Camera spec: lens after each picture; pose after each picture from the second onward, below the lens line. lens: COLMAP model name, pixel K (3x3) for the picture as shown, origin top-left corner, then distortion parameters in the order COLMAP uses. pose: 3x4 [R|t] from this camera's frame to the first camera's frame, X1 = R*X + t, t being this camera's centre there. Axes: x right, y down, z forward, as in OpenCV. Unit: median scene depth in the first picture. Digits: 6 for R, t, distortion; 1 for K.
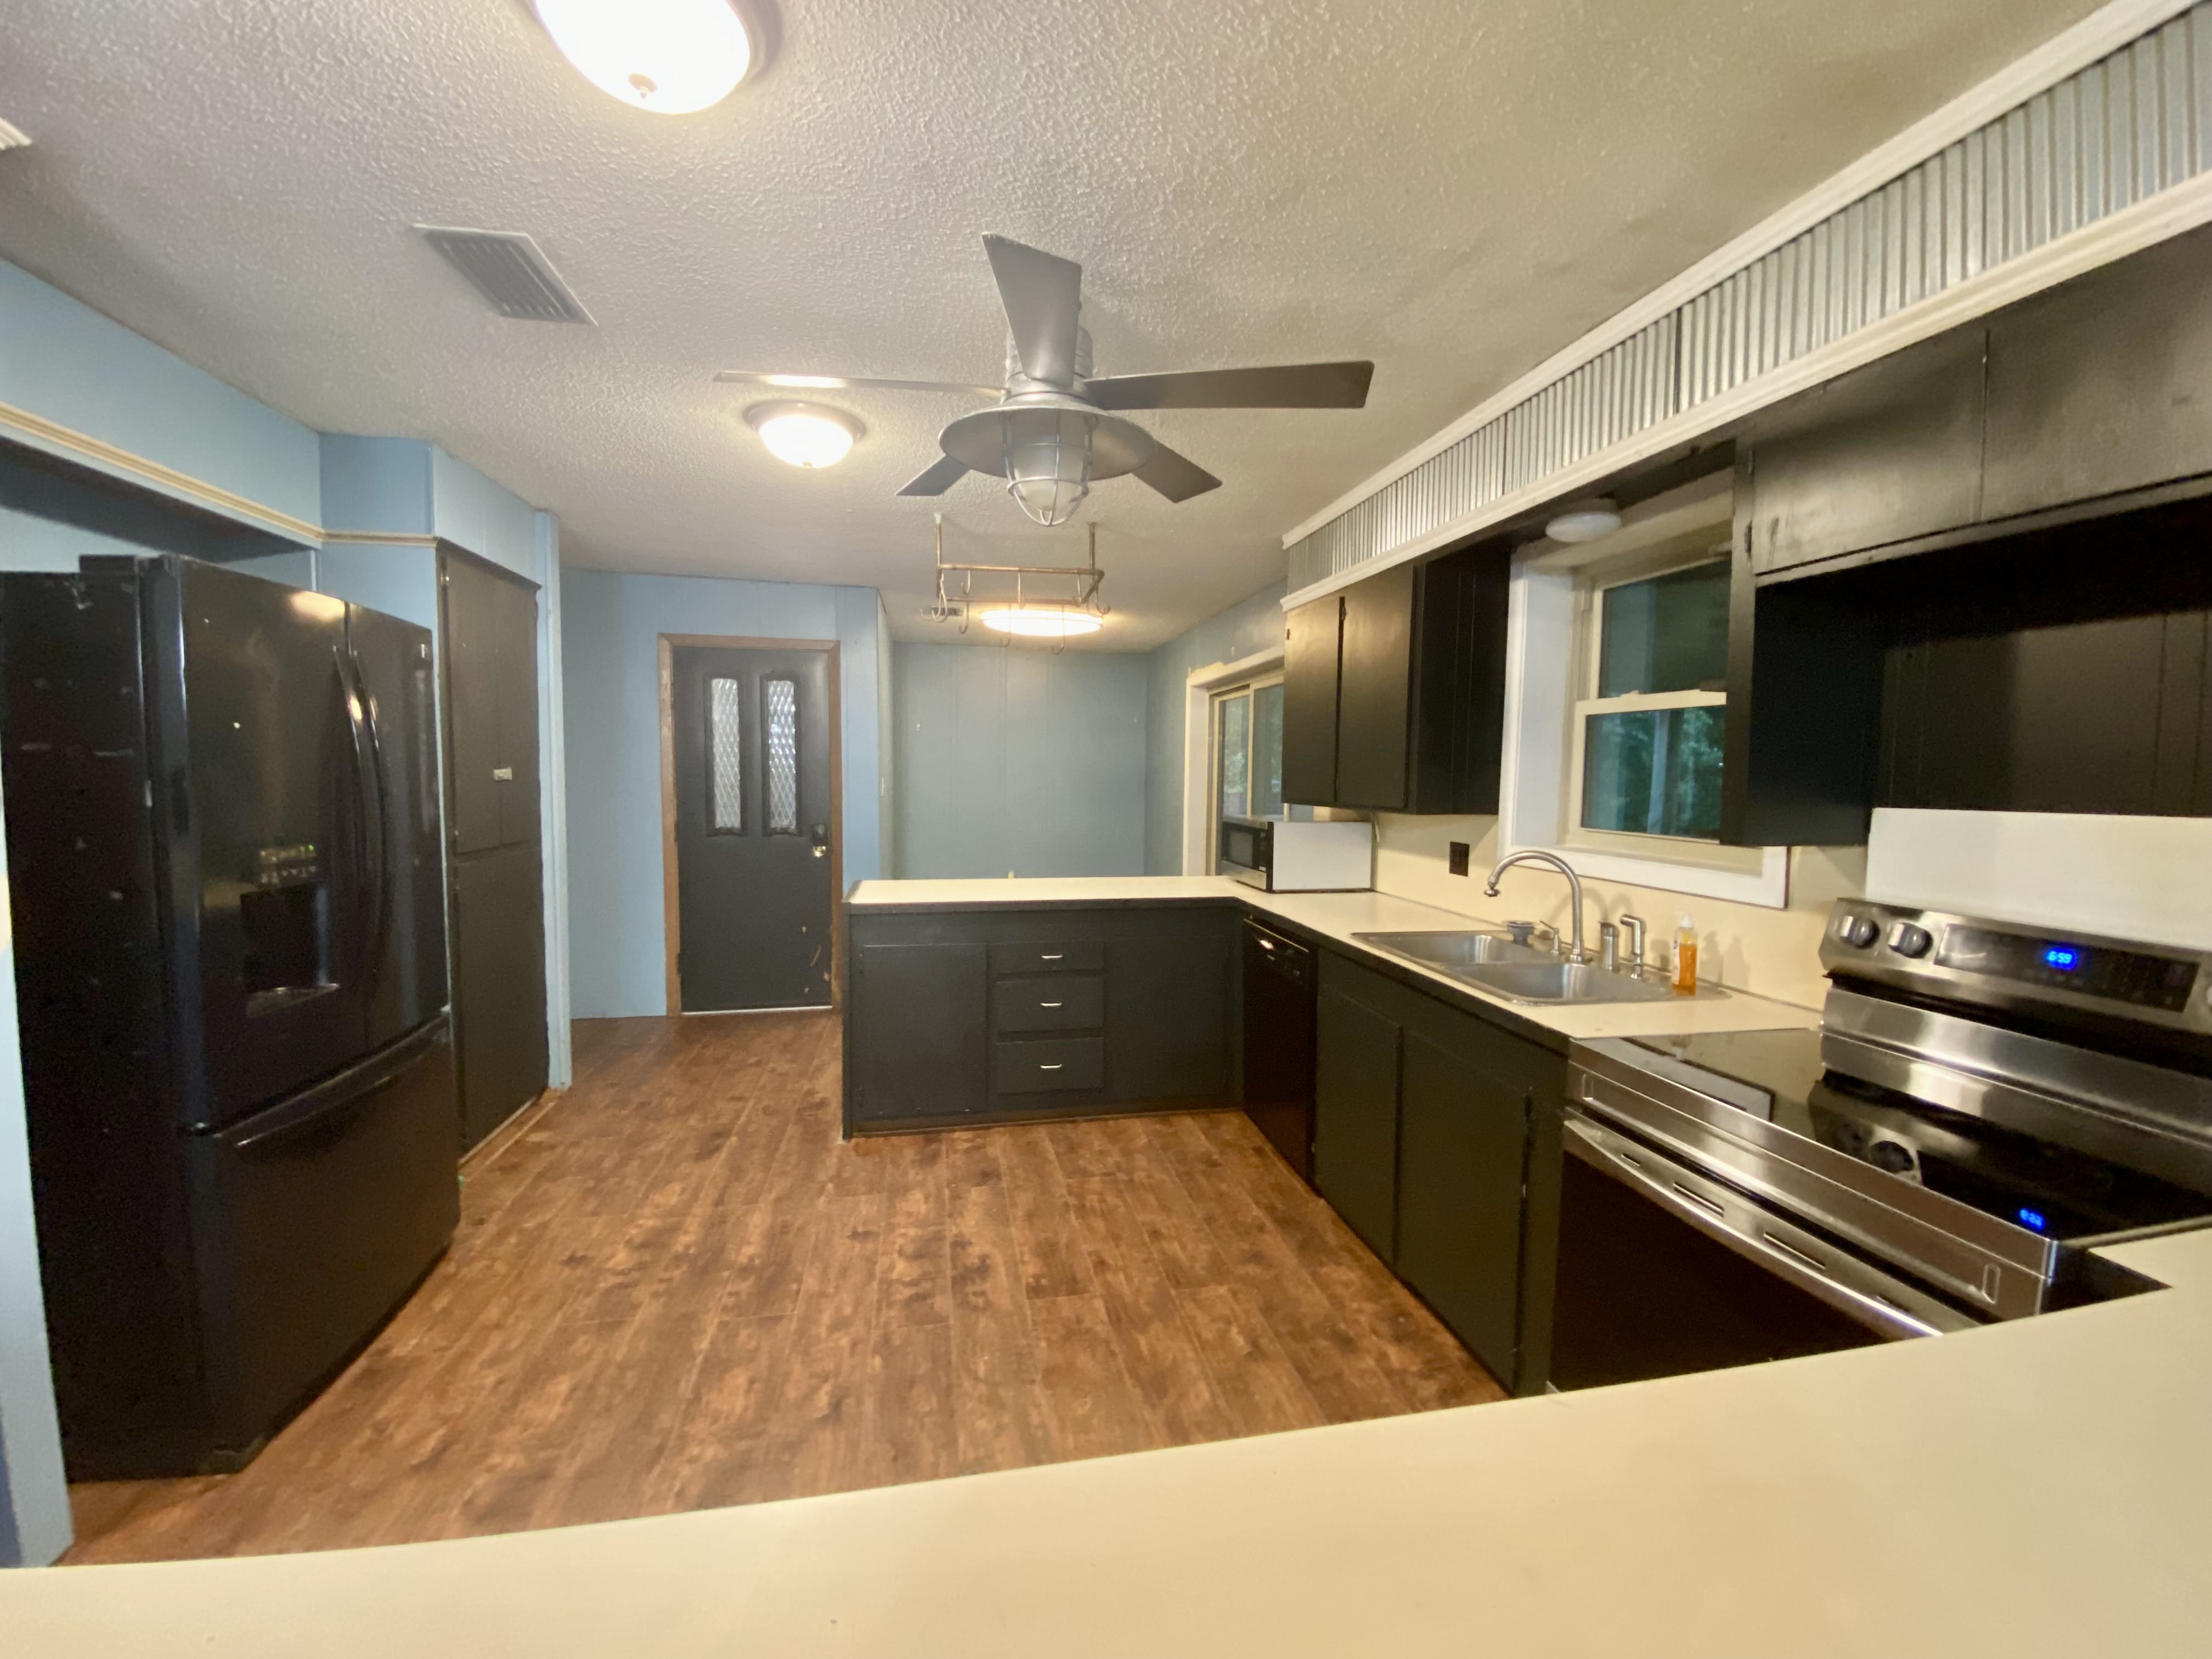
lens RADIAL K [[898.0, 0, 1091.5], [0, 898.0, 831.0], [0, 0, 1]] dist [0.056765, -0.027319]
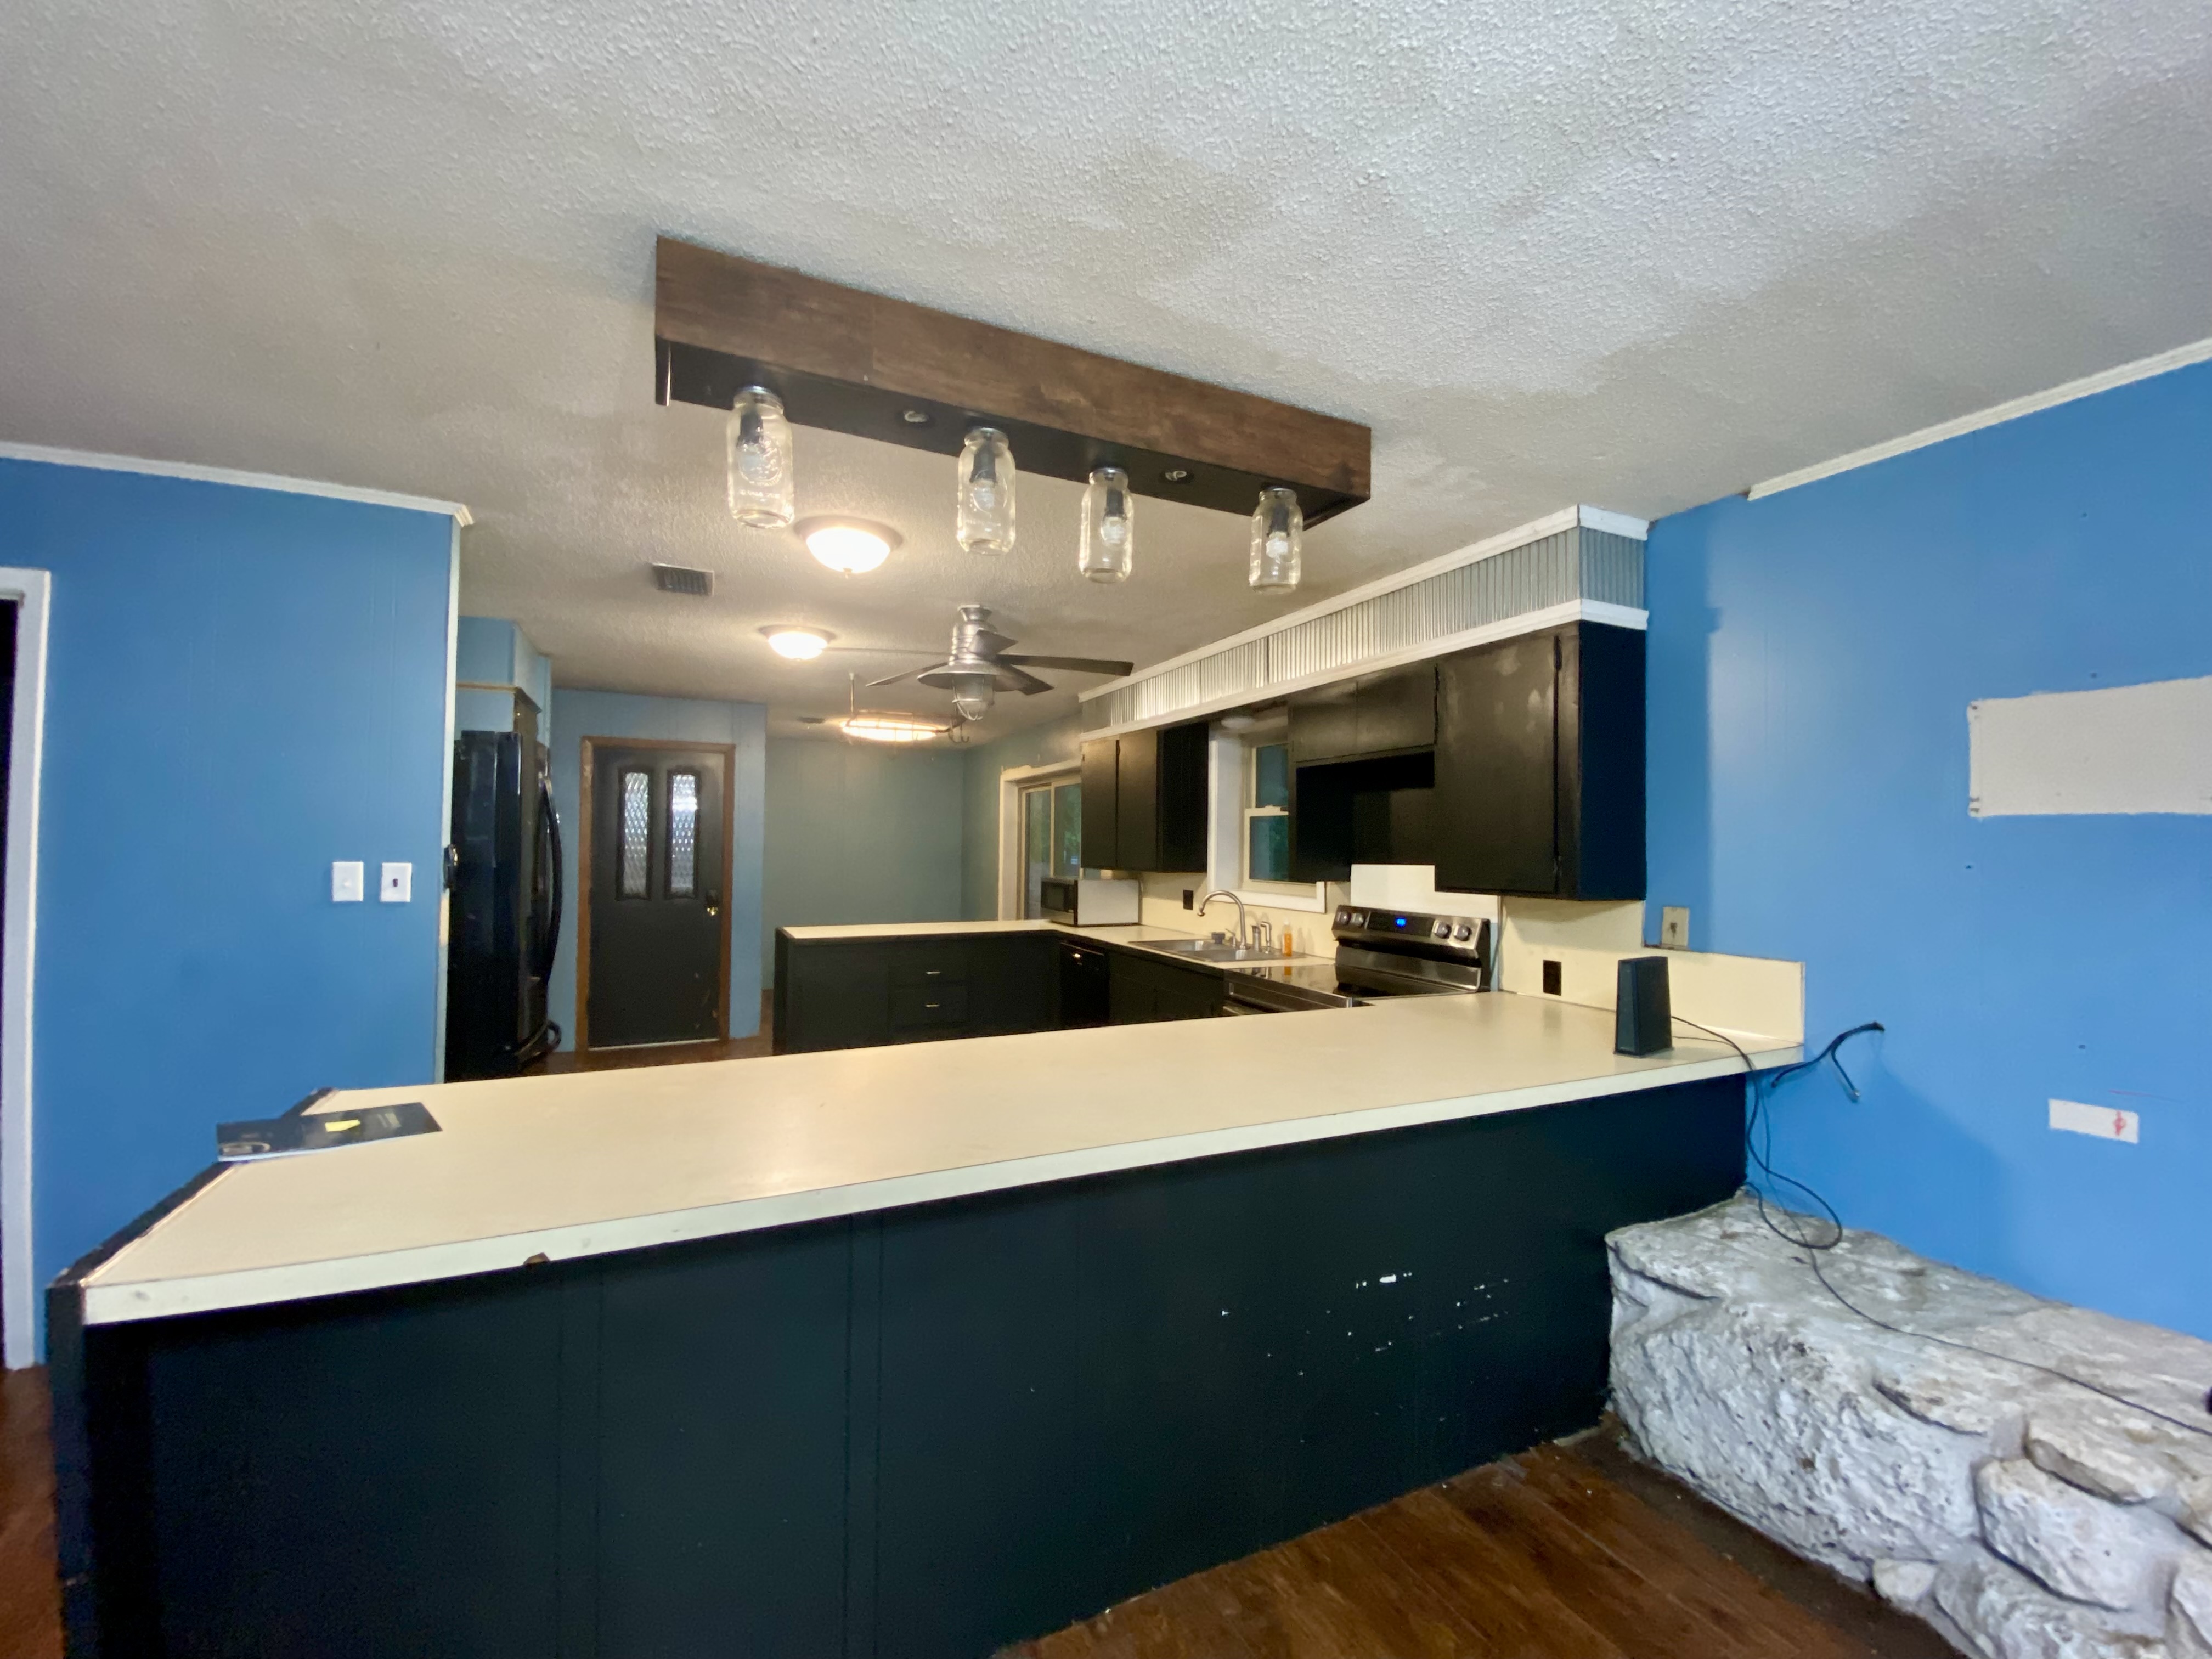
lens RADIAL K [[898.0, 0, 1091.5], [0, 898.0, 831.0], [0, 0, 1]] dist [0.056765, -0.027319]
pose [[0.969291, 0.004403, 0.245876, -0.153831], [0.016081, 0.996565, -0.081240, 0.031933], [-0.245389, 0.082699, 0.965891, -0.499474]]
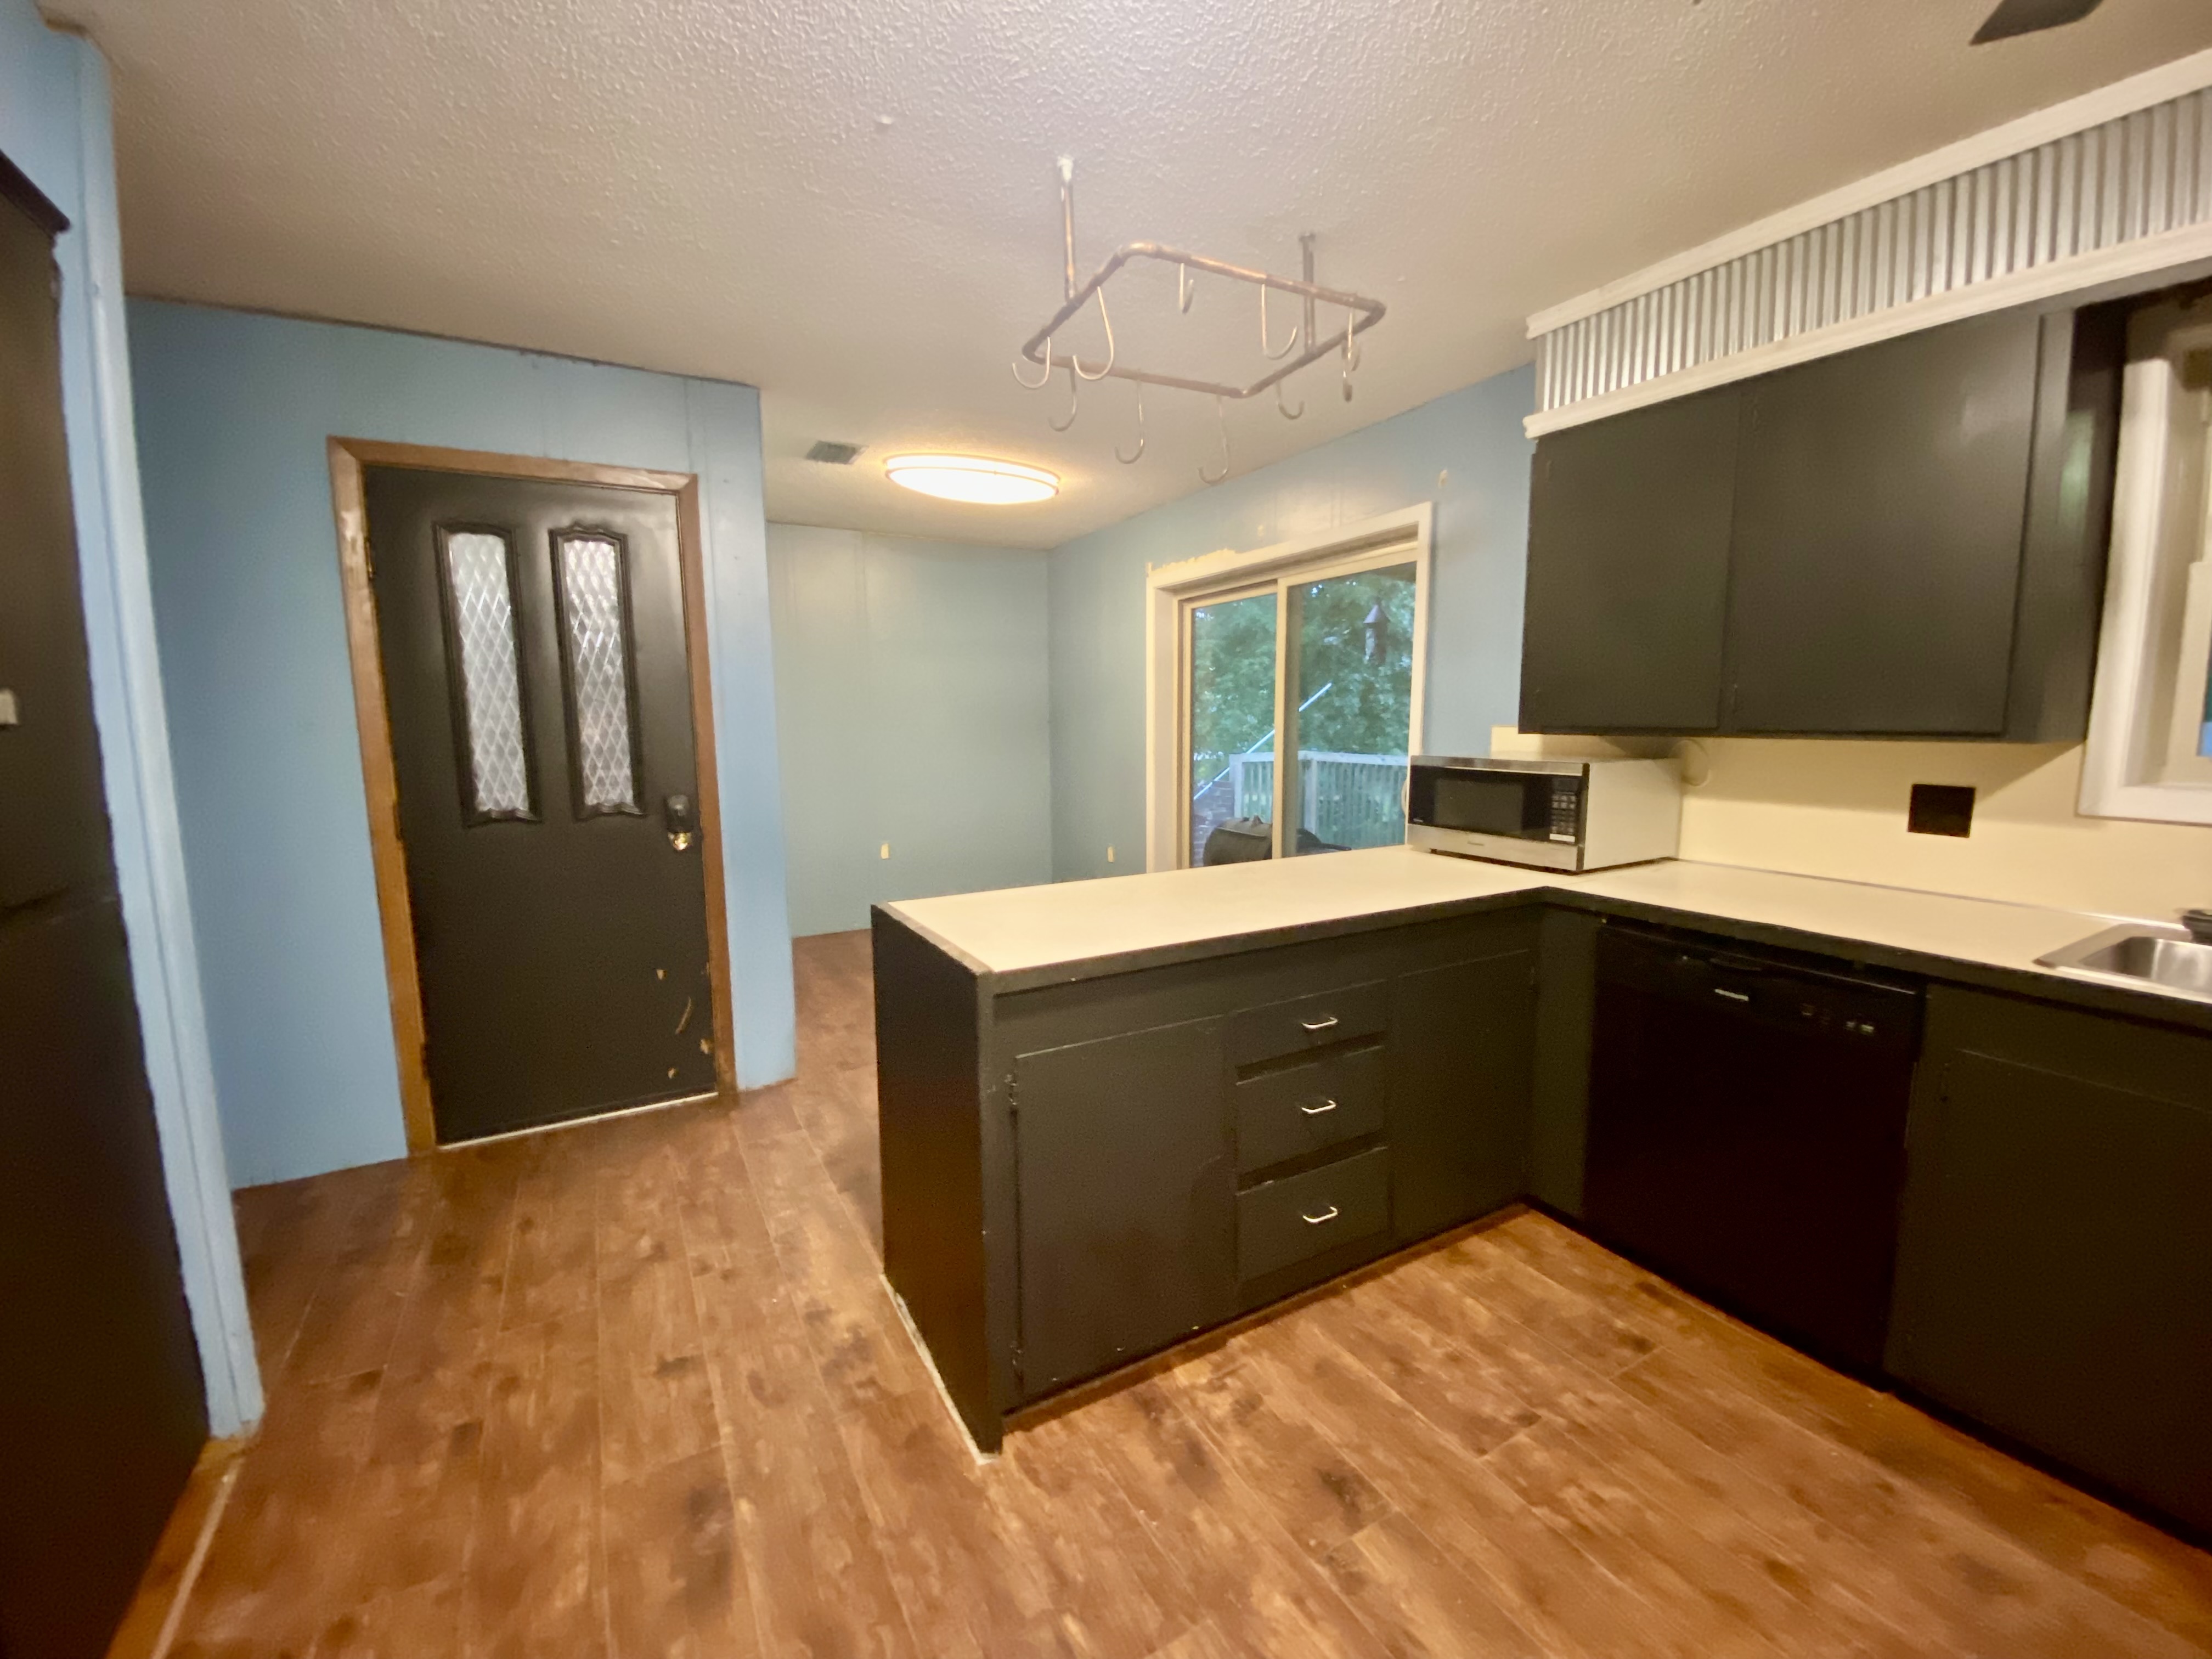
lens RADIAL K [[907.3, 0, 1105.8], [0, 907.3, 838.5], [0, 0, 1]] dist [-0.002506, -0.000222]
pose [[0.946178, -0.062101, 0.317634, -0.335529], [0.039220, 0.996187, 0.077934, -0.021709], [-0.321262, -0.061282, 0.945005, 0.521271]]
